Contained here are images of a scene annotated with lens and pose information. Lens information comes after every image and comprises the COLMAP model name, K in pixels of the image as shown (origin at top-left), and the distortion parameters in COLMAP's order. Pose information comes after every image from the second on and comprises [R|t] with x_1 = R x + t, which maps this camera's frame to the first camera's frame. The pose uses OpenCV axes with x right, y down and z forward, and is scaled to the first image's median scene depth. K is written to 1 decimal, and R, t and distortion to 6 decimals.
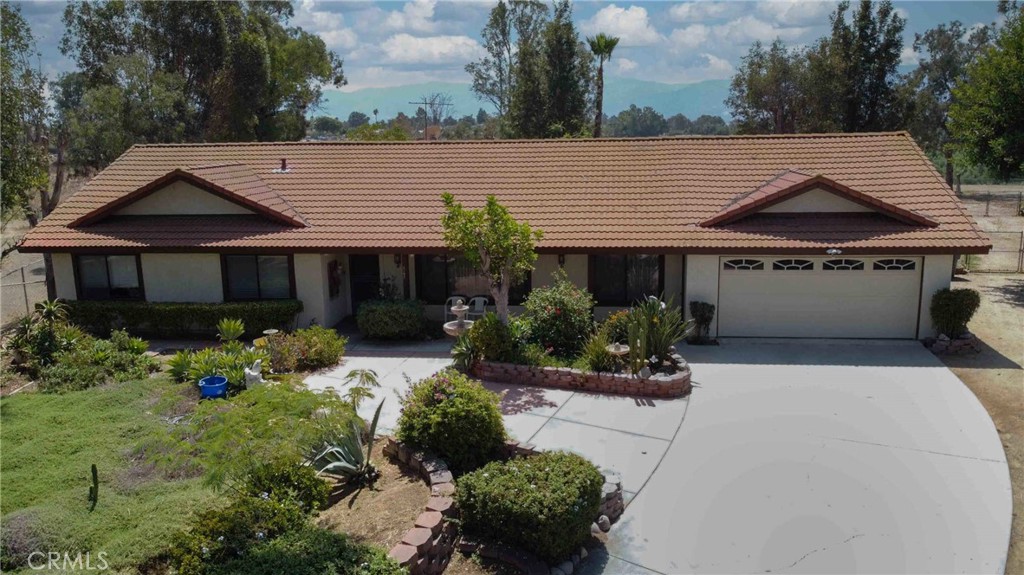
lens RADIAL K [[766.1, 0, 514.7], [0, 766.1, 284.7], [0, 0, 1]] dist [0.004574, -0.001099]
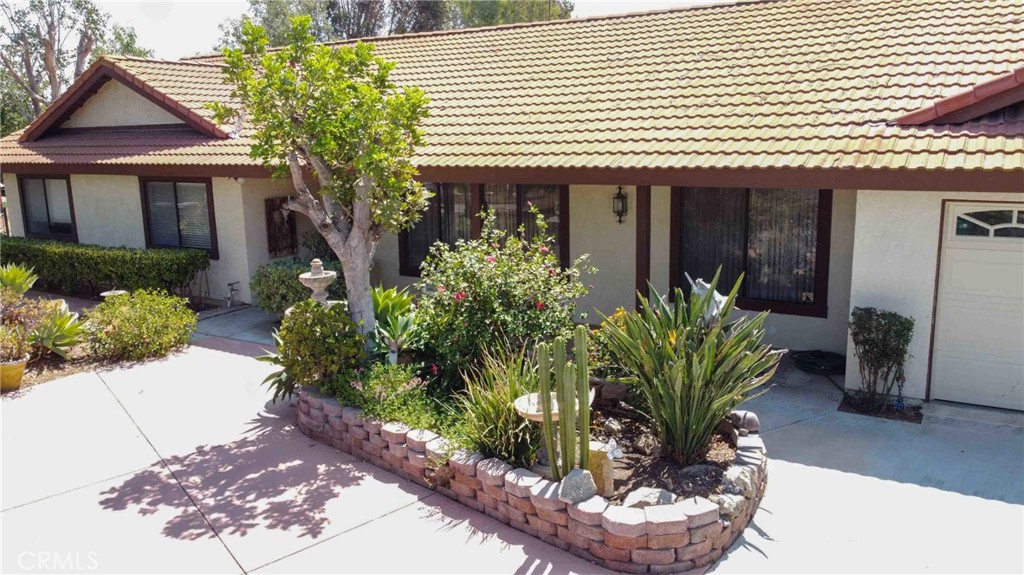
lens RADIAL K [[777.0, 0, 512.0], [0, 777.0, 287.5], [0, 0, 1]] dist [-0.006252, -0.000854]
pose [[0.911776, 0.080728, -0.402675, 0.217012], [-0.076258, 0.996718, 0.027151, 0.013283], [0.403546, 0.005951, 0.914940, 0.514308]]
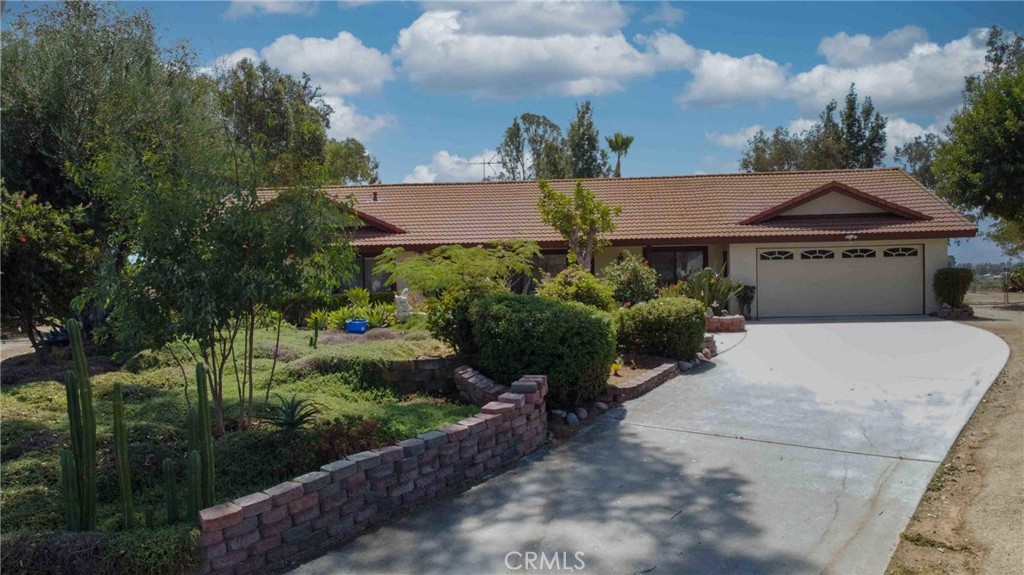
lens RADIAL K [[771.3, 0, 526.6], [0, 771.3, 288.9], [0, 0, 1]] dist [0.007542, -0.002930]
pose [[0.999742, -0.001625, 0.022675, -0.115872], [0.005482, 0.985246, -0.171057, 0.219772], [-0.022063, 0.171137, 0.985000, -0.169287]]
